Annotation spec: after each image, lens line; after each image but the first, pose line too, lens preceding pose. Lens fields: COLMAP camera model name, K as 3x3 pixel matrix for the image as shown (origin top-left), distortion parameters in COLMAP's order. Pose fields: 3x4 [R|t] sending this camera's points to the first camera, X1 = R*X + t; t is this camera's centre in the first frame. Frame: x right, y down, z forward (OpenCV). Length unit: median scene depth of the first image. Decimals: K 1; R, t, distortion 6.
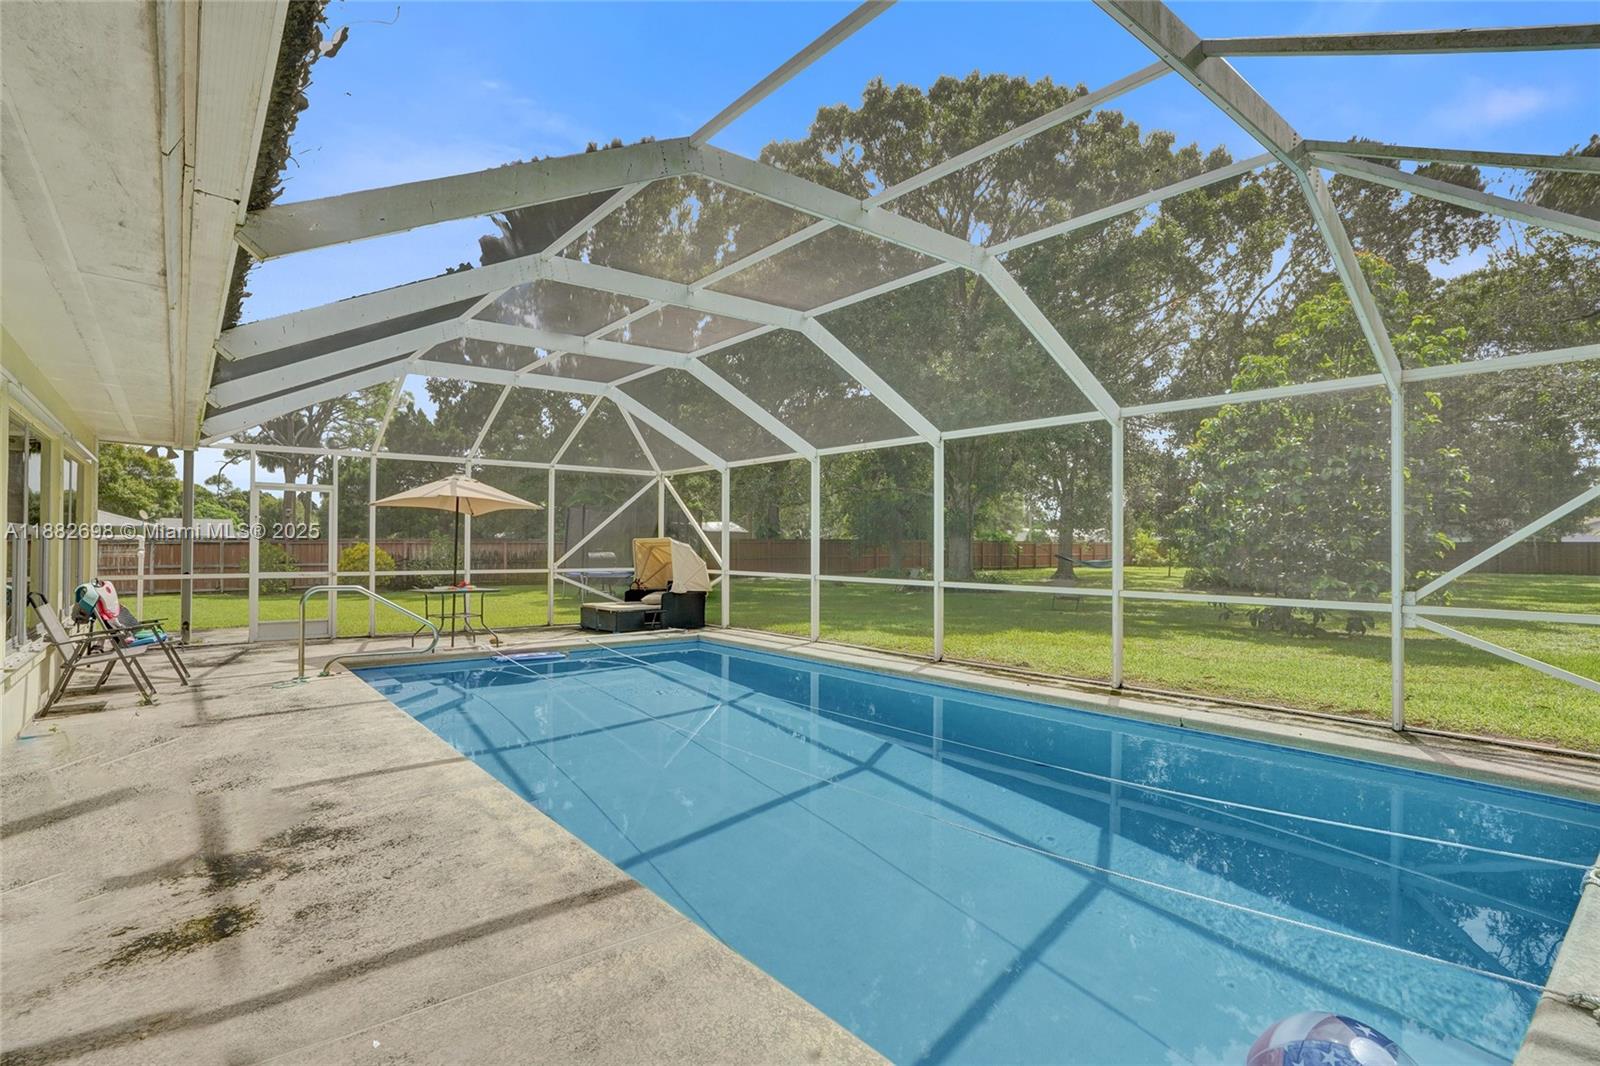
lens RADIAL K [[757.4, 0, 807.1], [0, 757.4, 533.6], [0, 0, 1]] dist [-0.001916, -0.000127]
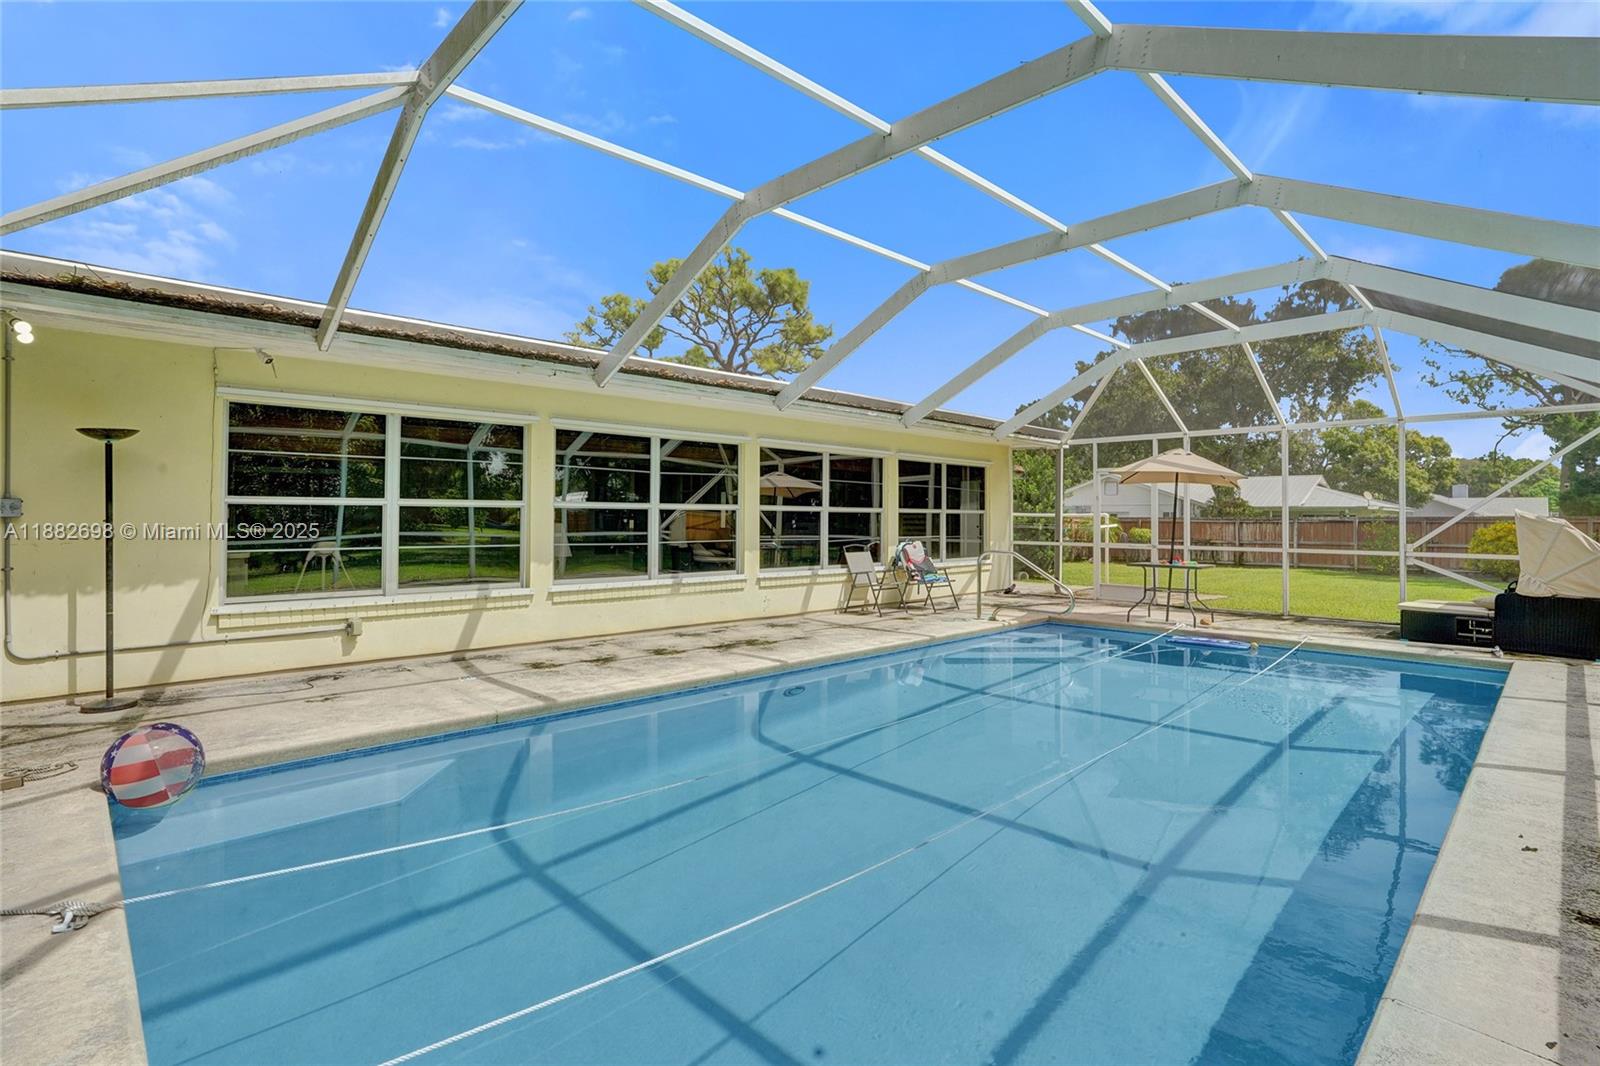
lens RADIAL K [[757.4, 0, 800.3], [0, 757.4, 519.3], [0, 0, 1]] dist [-0.001916, -0.000127]
pose [[0.081863, 0.000051, -0.996644, 0.203361], [0.006182, 0.999981, 0.000559, 0.004674], [0.996624, -0.006207, 0.081861, 0.173196]]
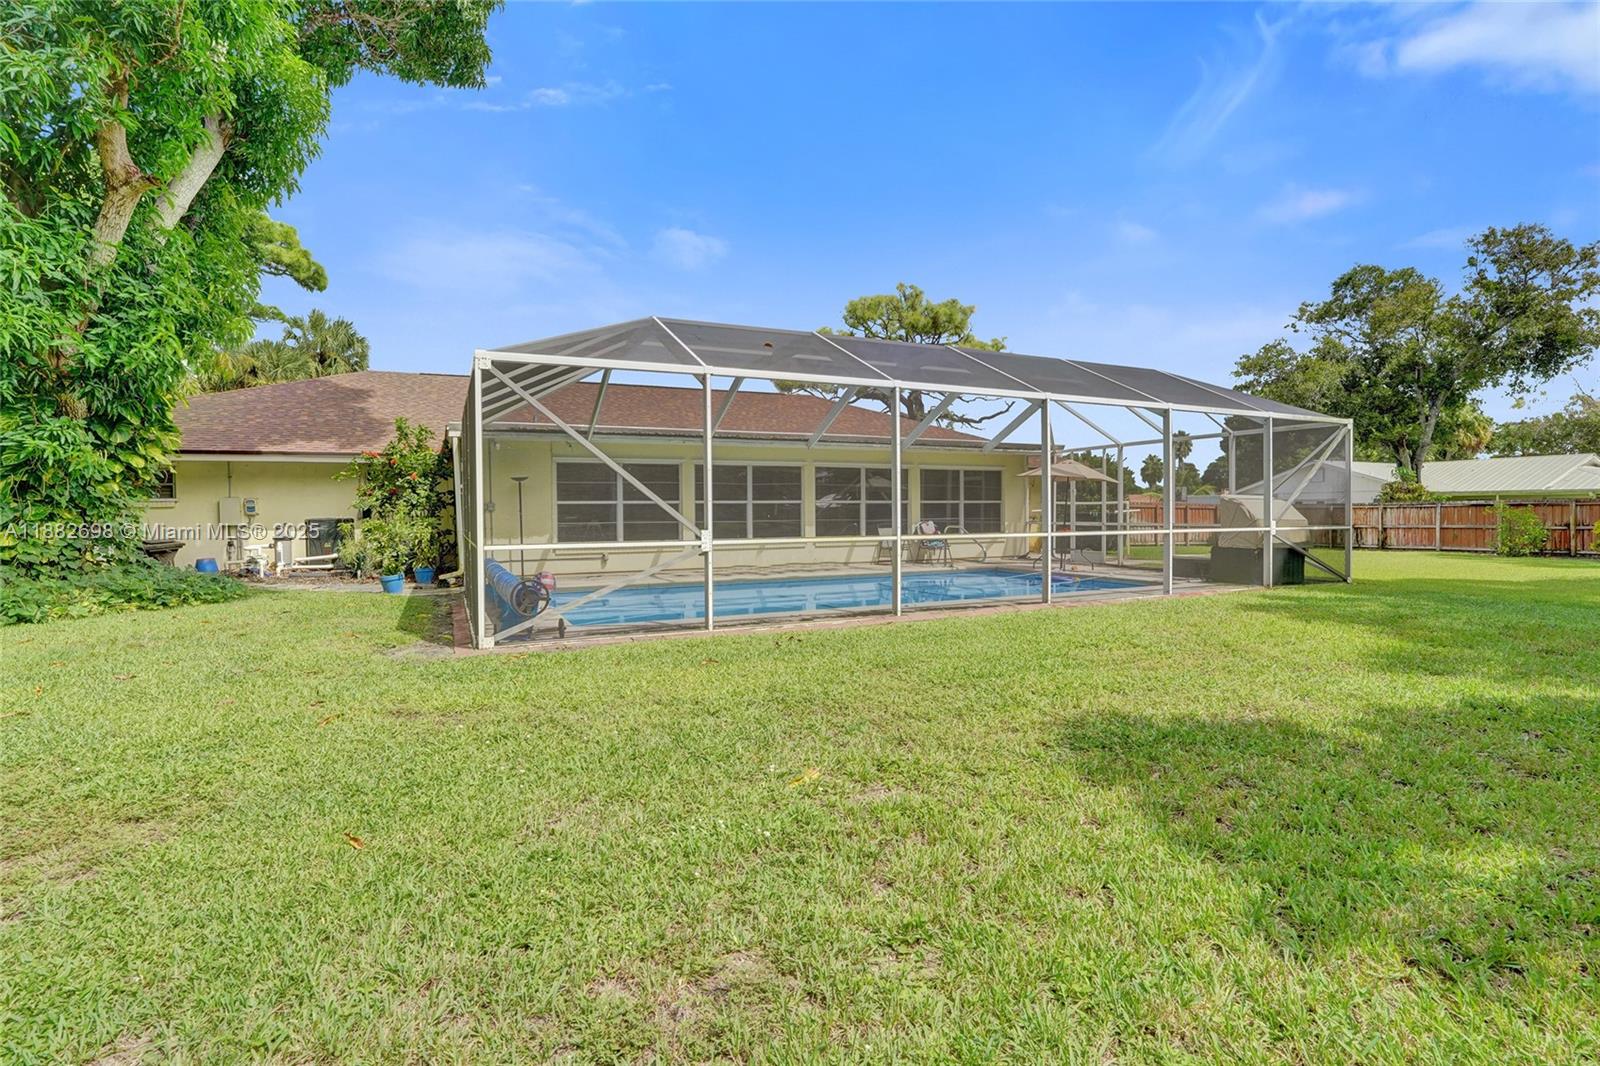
lens RADIAL K [[757.4, 0, 804.7], [0, 757.4, 534.1], [0, 0, 1]] dist [-0.001916, -0.000127]
pose [[-0.247481, 0.023649, -0.968604, 0.462936], [0.018579, 0.999634, 0.019659, 0.014004], [0.968715, -0.013131, -0.247830, 0.337079]]
